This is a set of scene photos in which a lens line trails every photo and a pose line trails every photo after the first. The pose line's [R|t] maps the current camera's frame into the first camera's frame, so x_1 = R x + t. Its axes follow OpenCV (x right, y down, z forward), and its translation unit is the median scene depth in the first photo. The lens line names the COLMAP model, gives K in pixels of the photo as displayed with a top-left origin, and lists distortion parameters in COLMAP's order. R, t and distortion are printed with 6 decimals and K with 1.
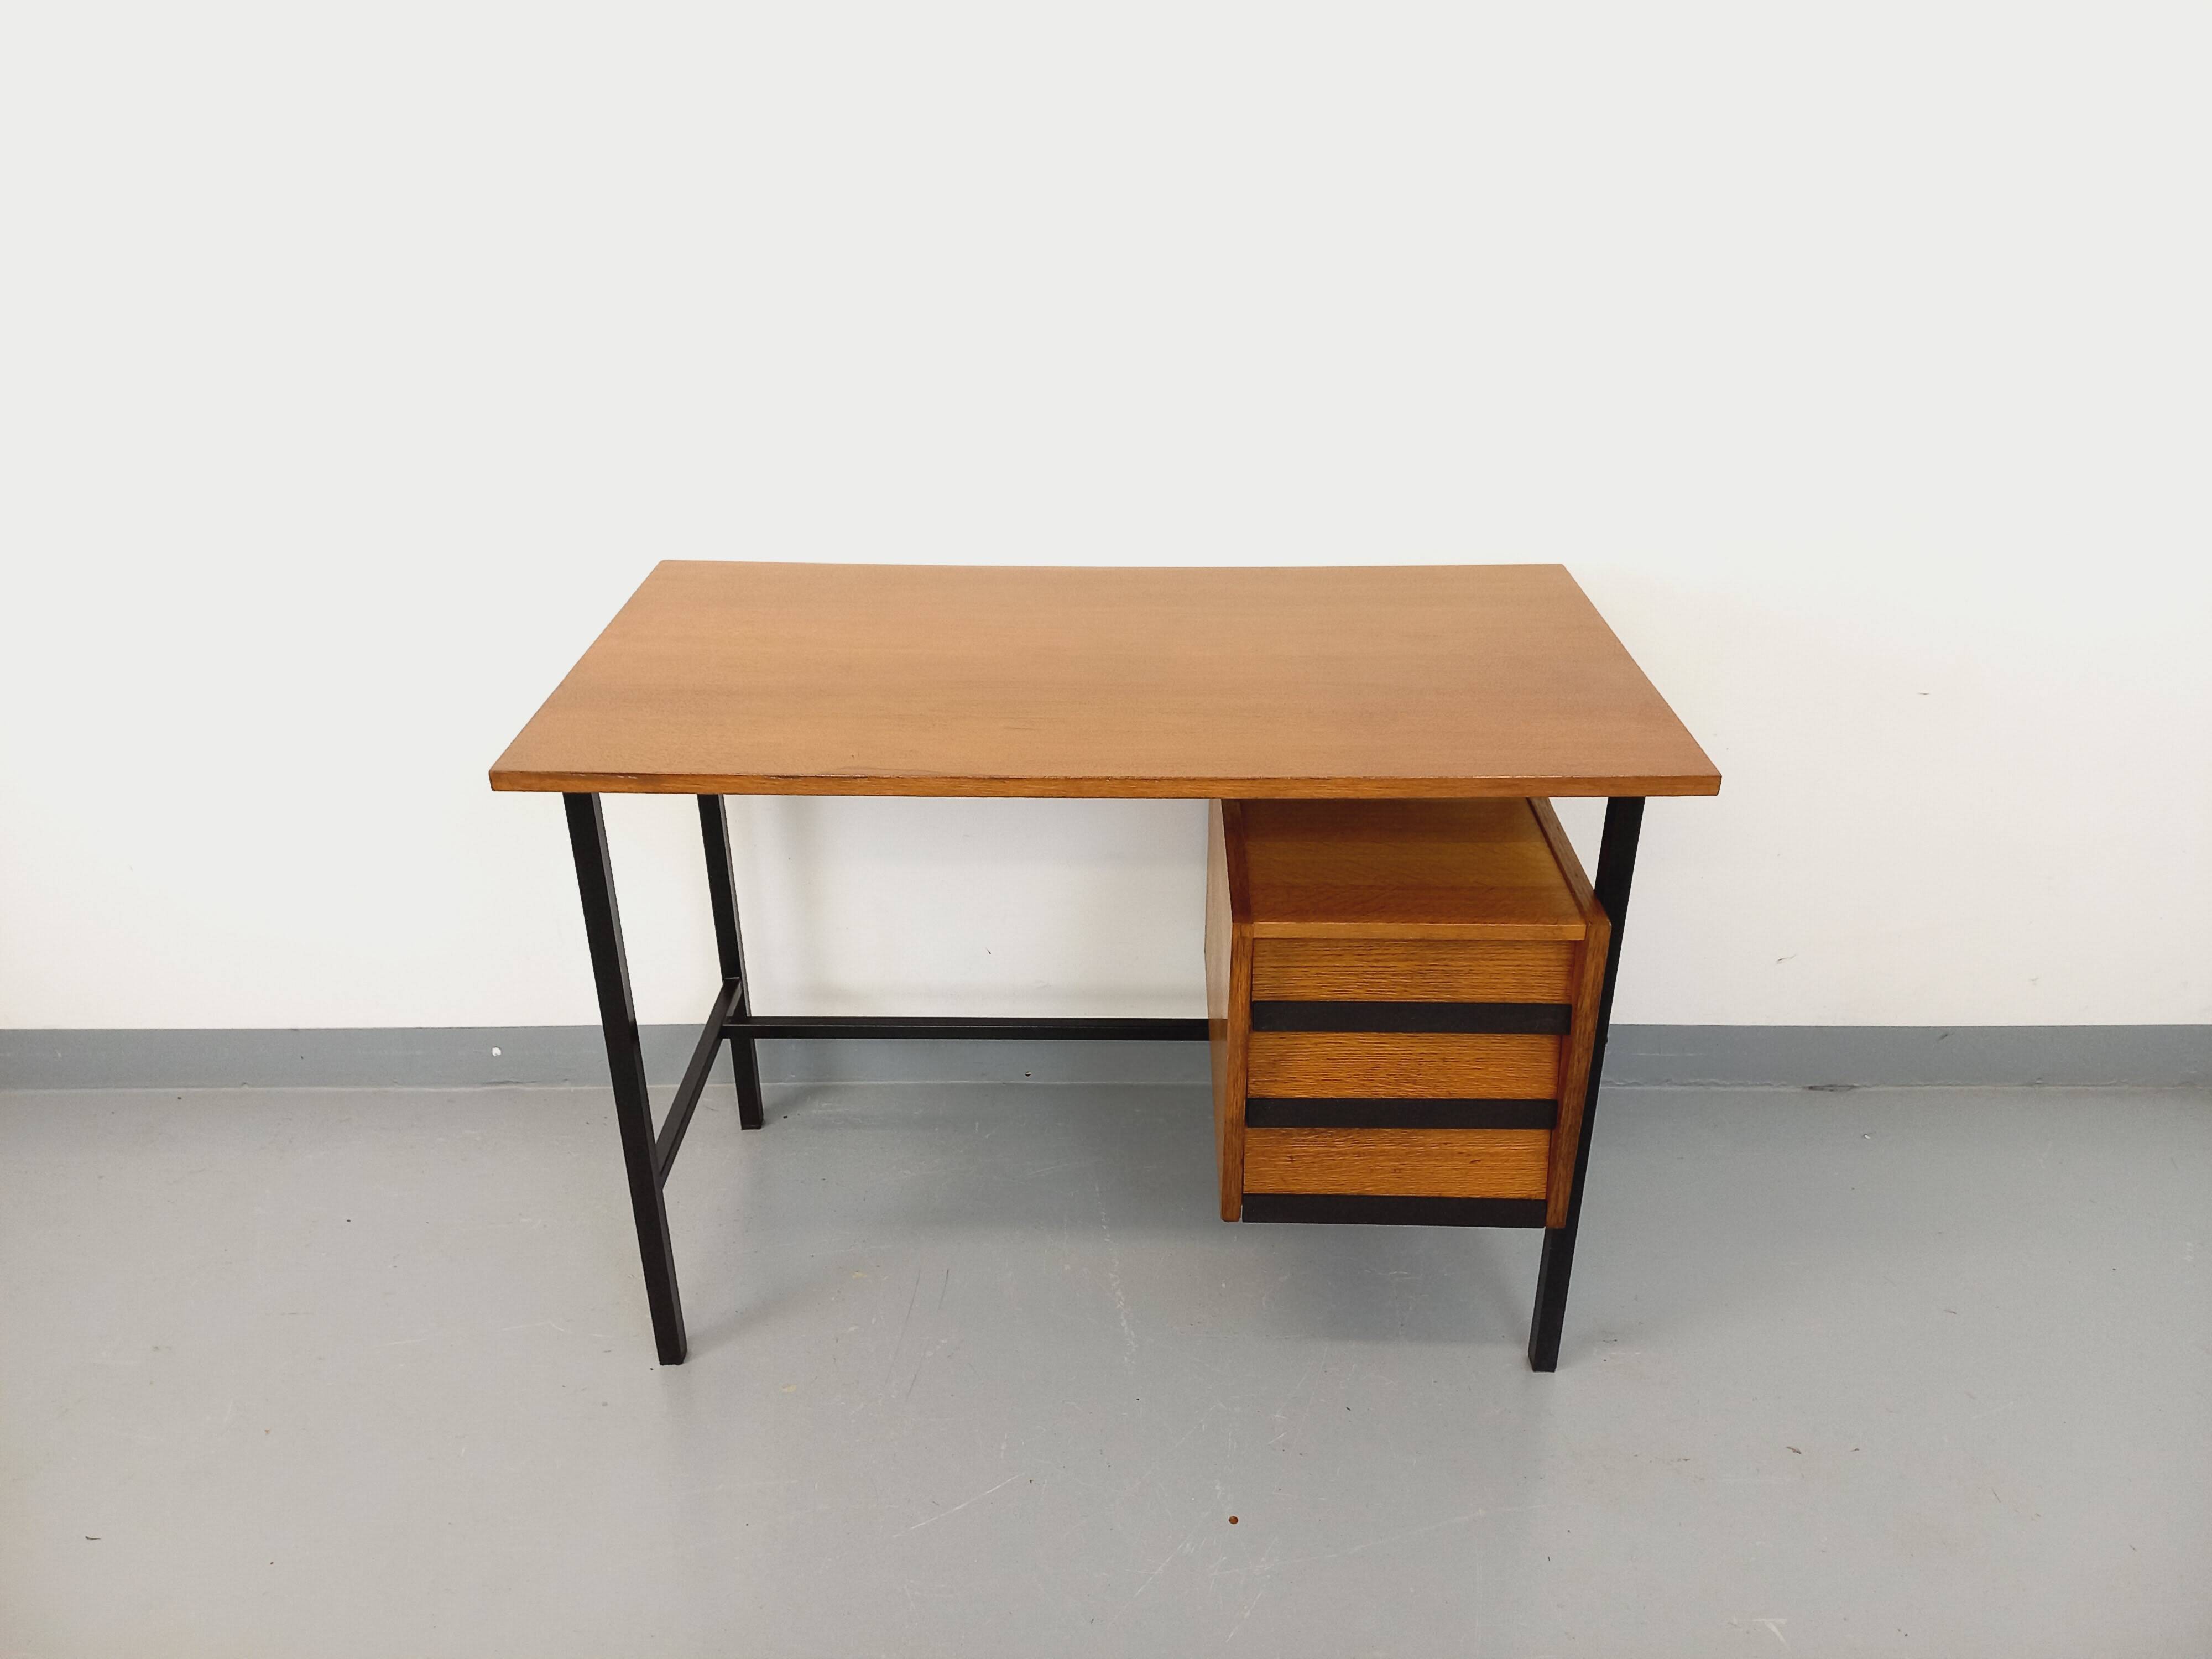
lens RADIAL K [[1604.7, 0, 1132.0], [0, 1604.7, 794.6], [0, 0, 1]] dist [0.104928, -0.119541]
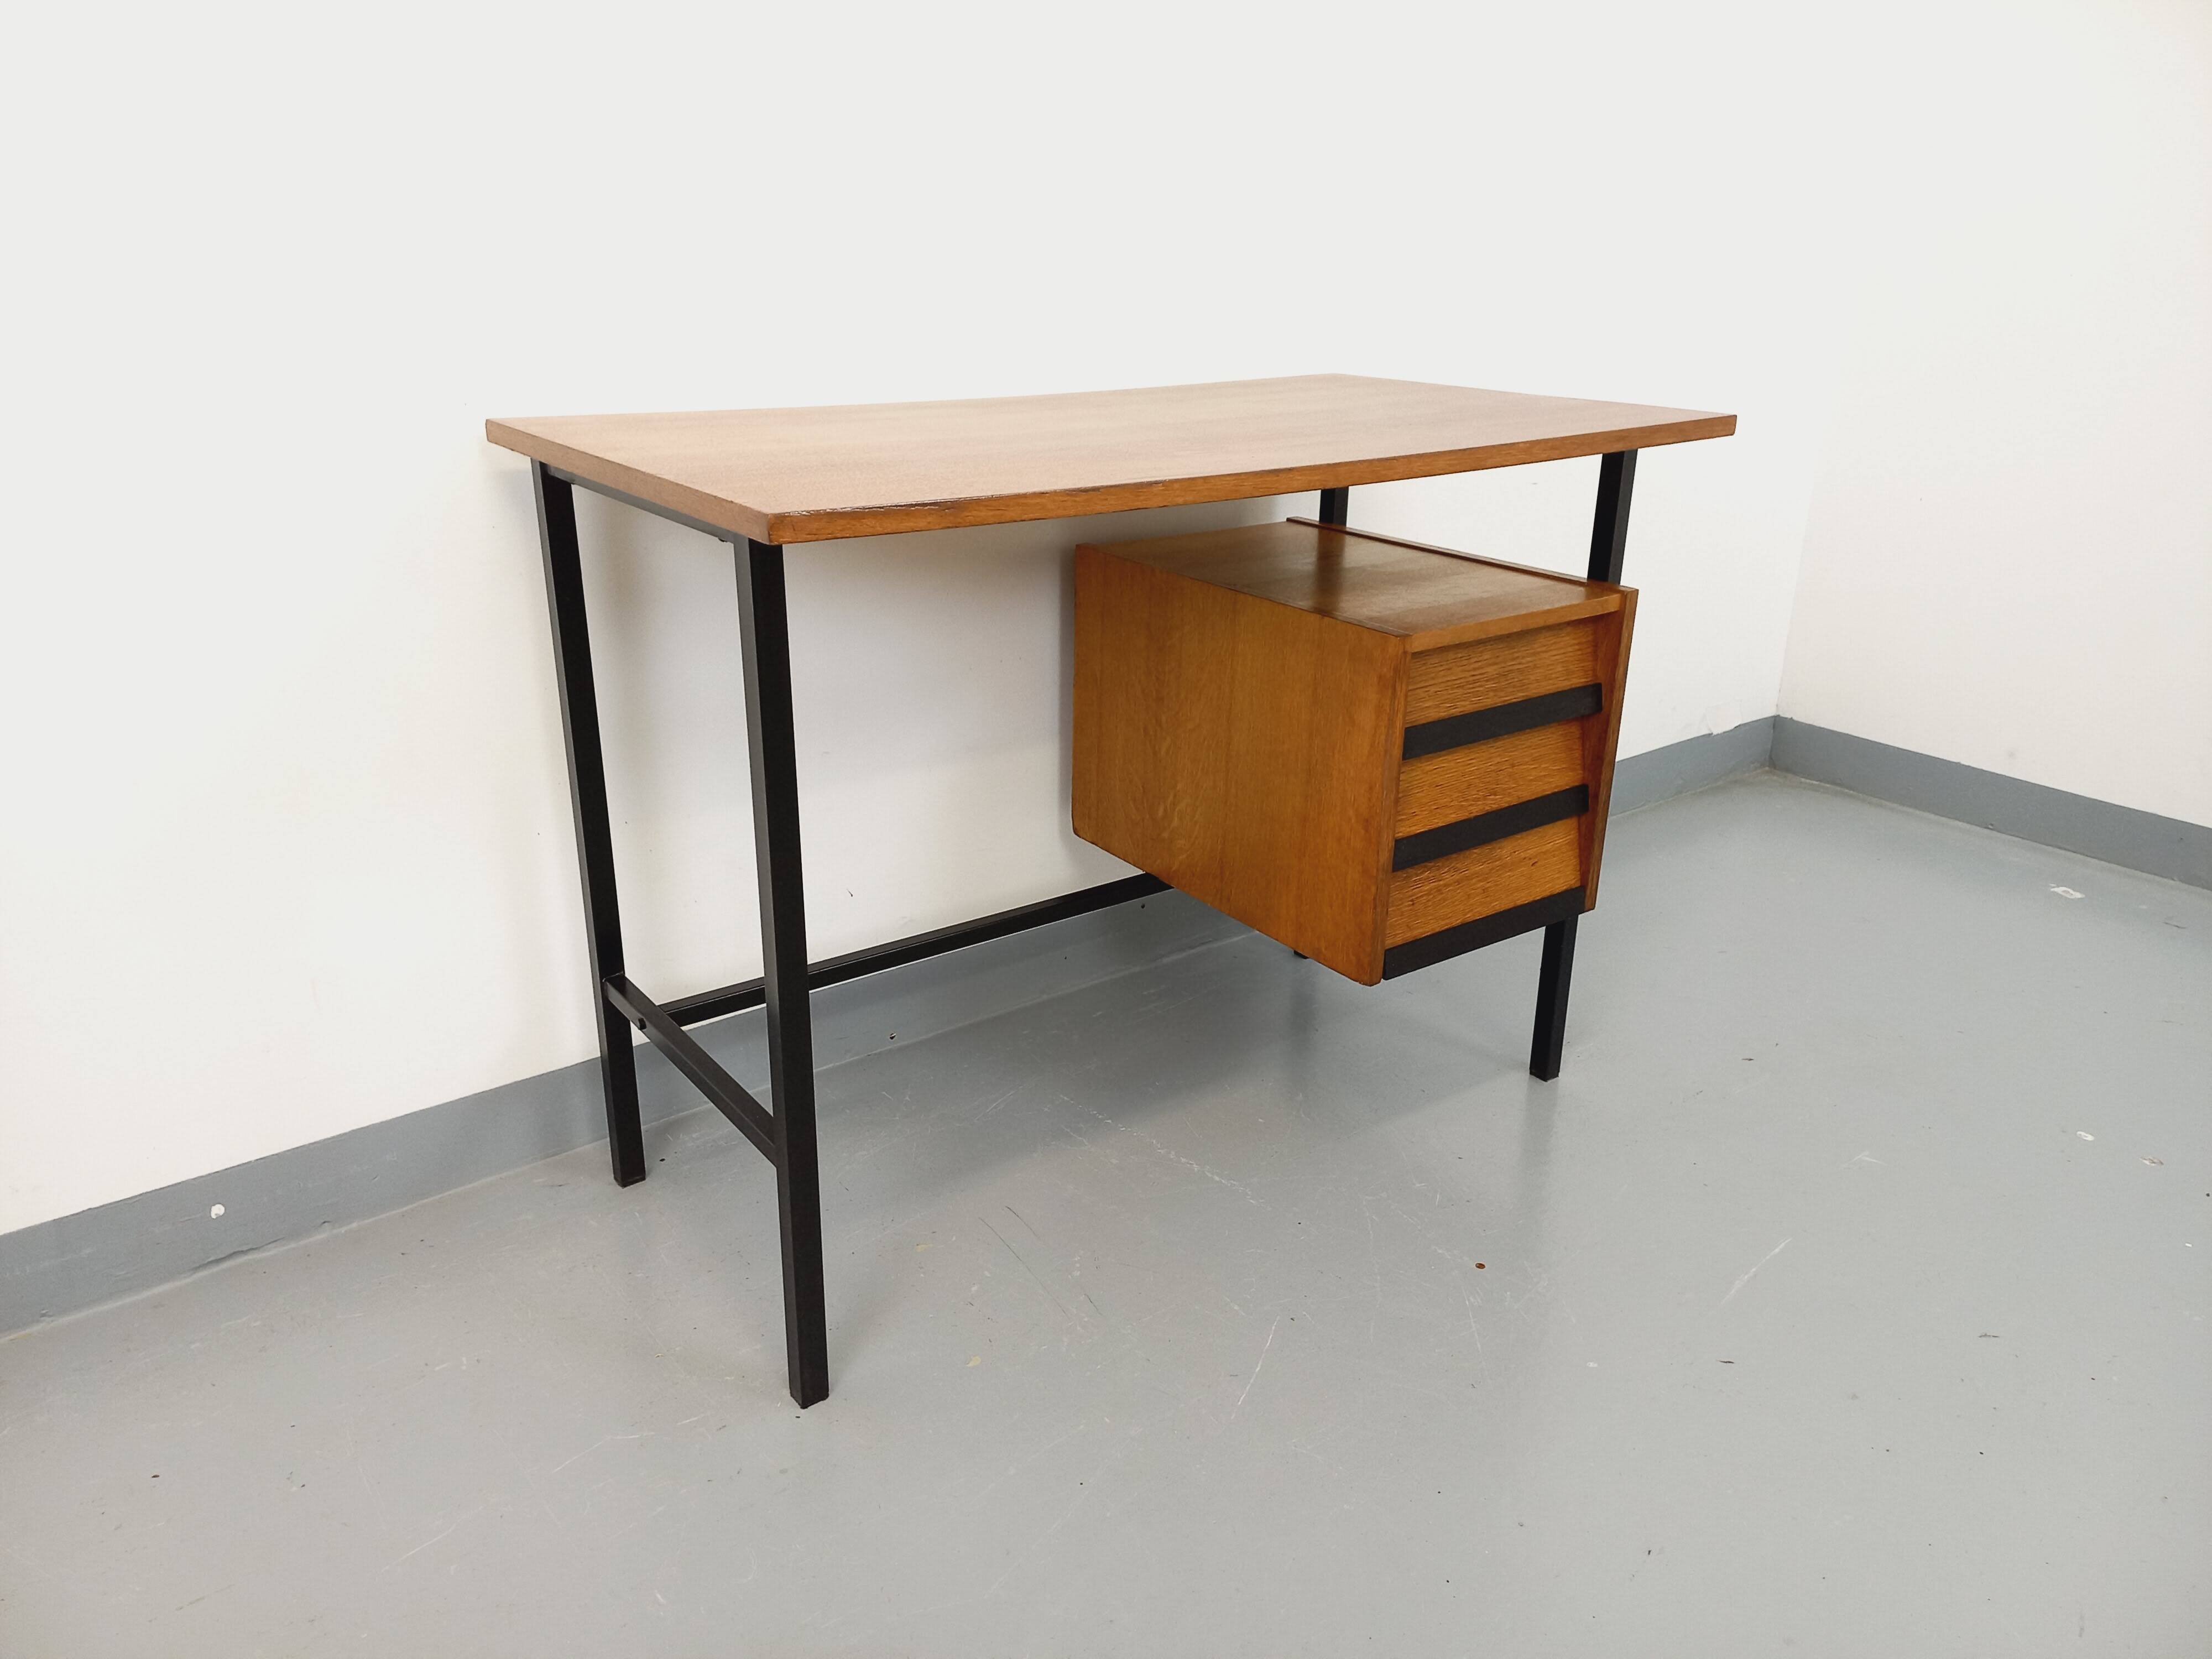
lens RADIAL K [[1605.0, 0, 1098.3], [0, 1605.0, 807.5], [0, 0, 1]] dist [0.079030, -0.061906]
pose [[0.803052, -0.196321, 0.562642, -0.608240], [0.256683, 0.966052, -0.029278, 0.149156], [-0.537794, 0.167932, 0.826182, 0.274703]]
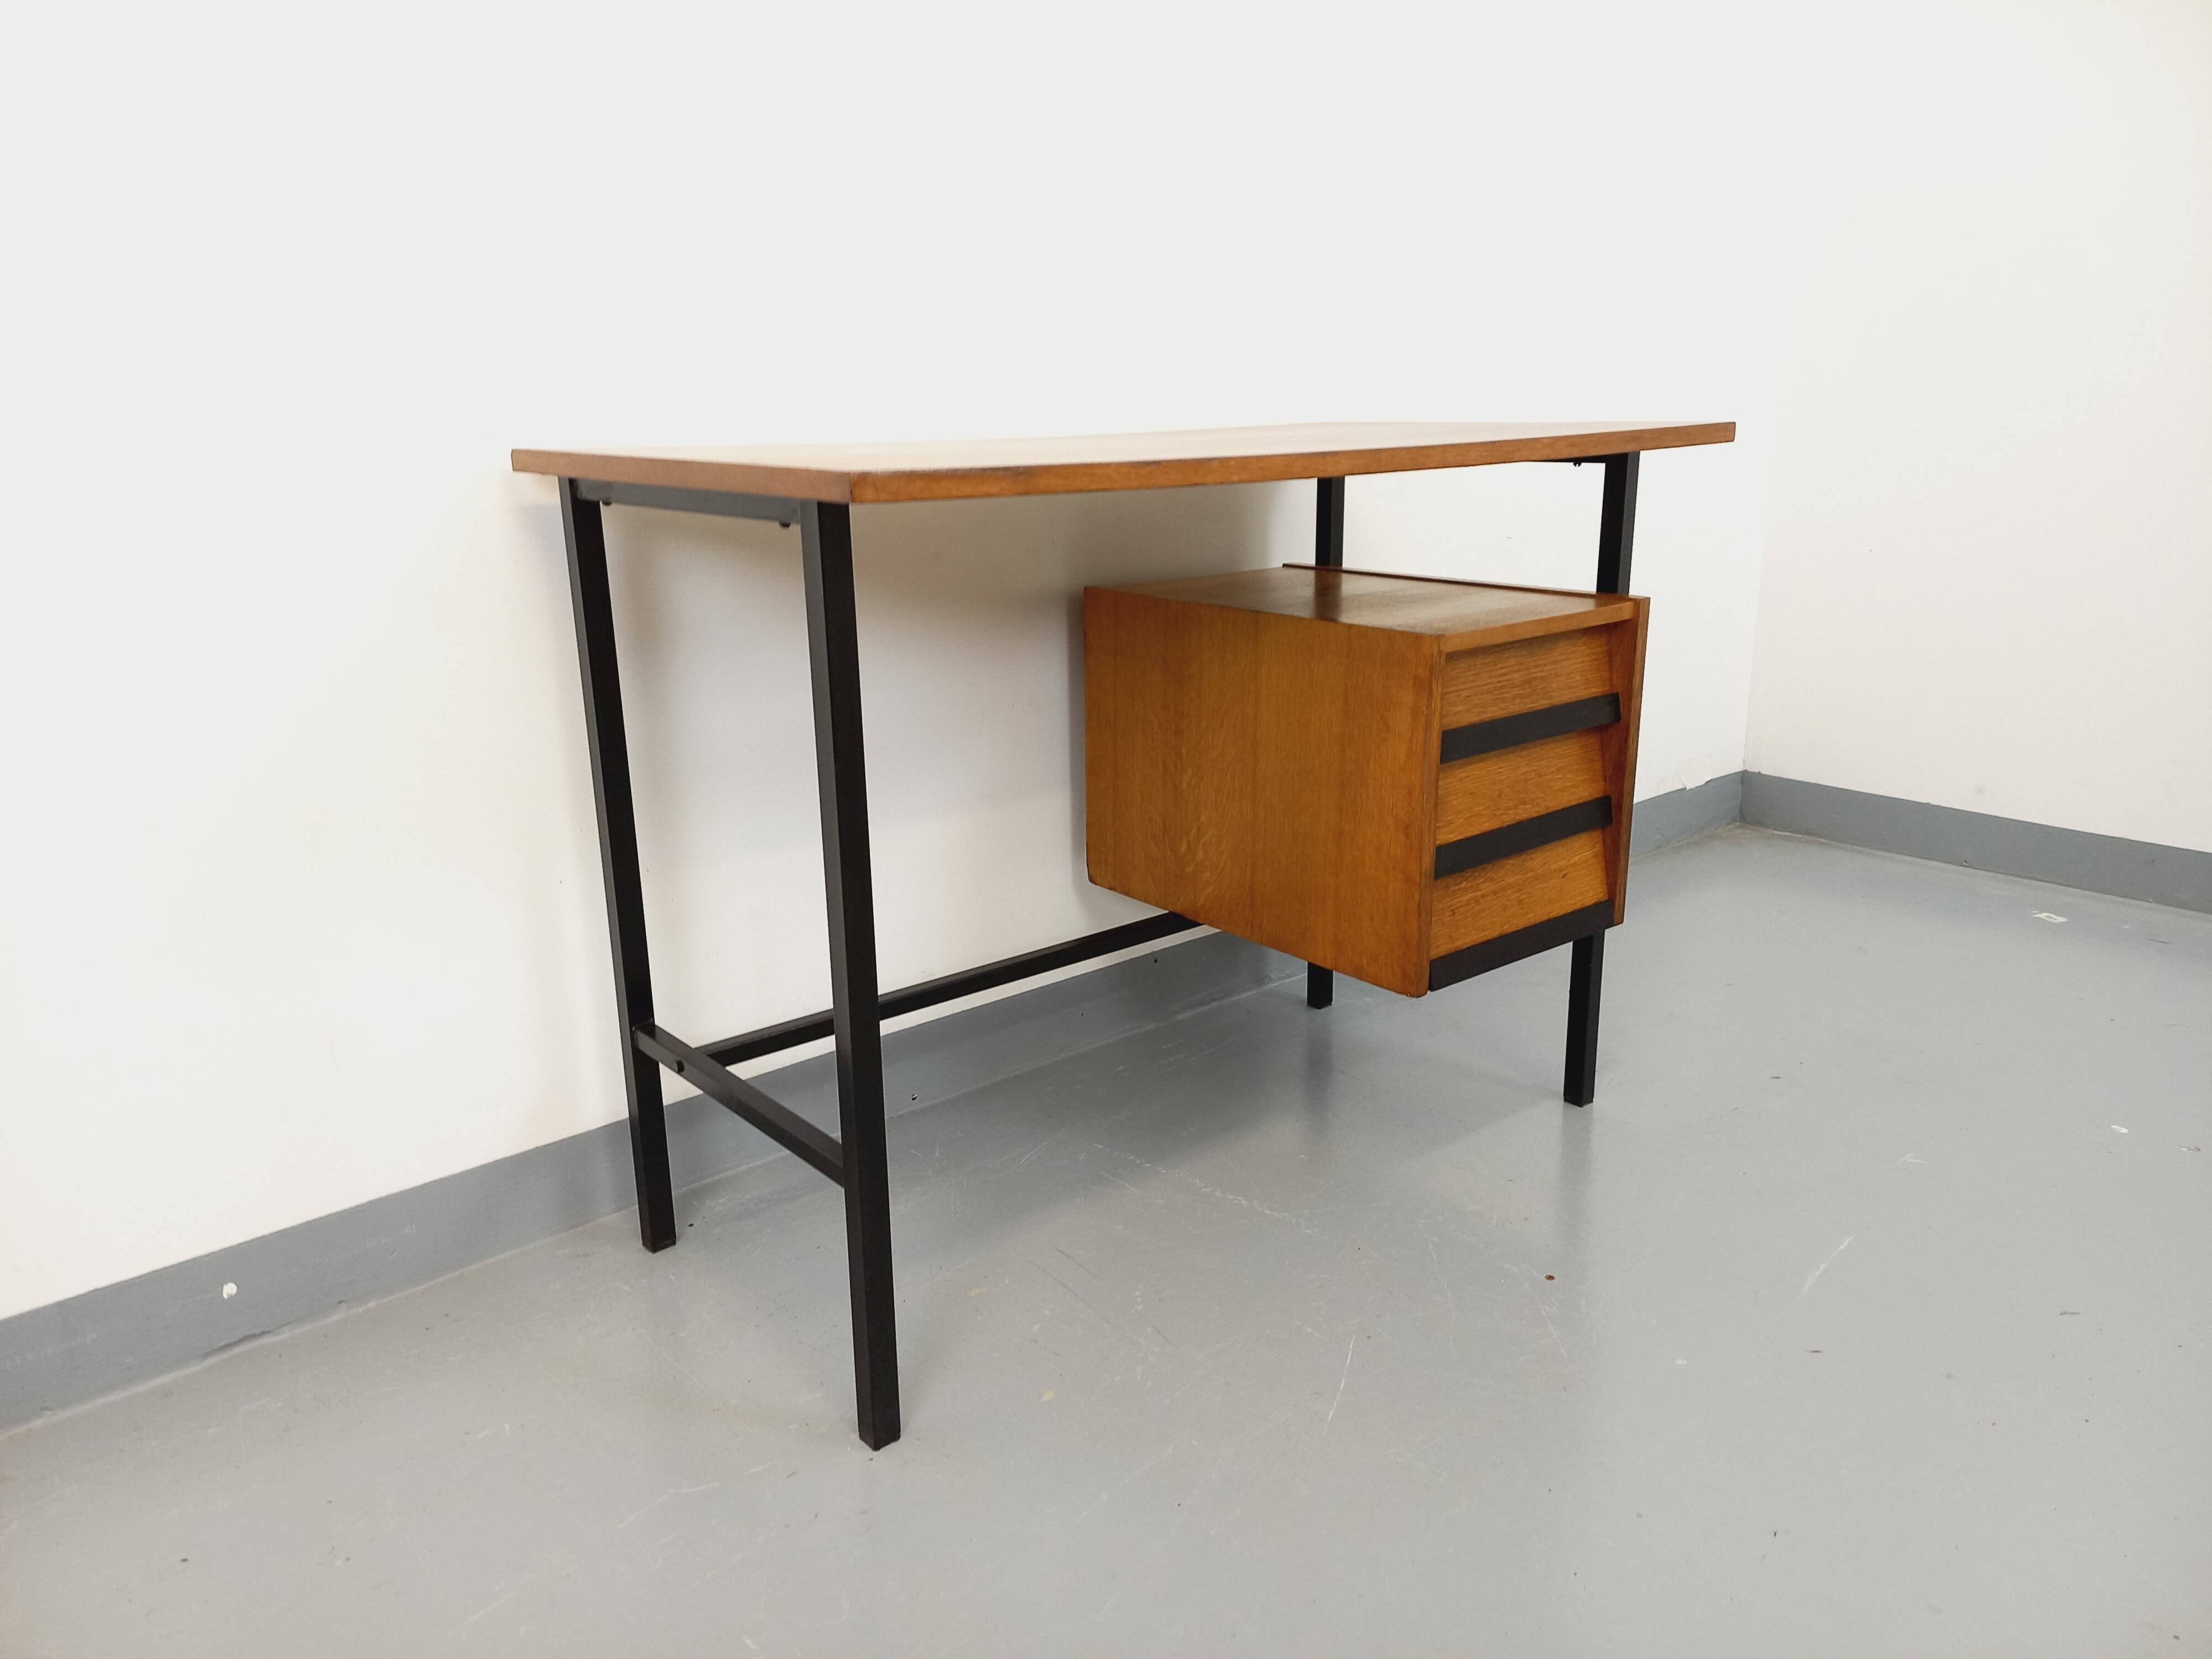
lens RADIAL K [[1602.1, 0, 1093.4], [0, 1602.1, 832.4], [0, 0, 1]] dist [0.082411, -0.068328]
pose [[0.767177, -0.185163, 0.614129, -0.670090], [0.303496, 0.948261, -0.093225, 0.205222], [-0.565093, 0.257906, 0.783680, 0.341269]]
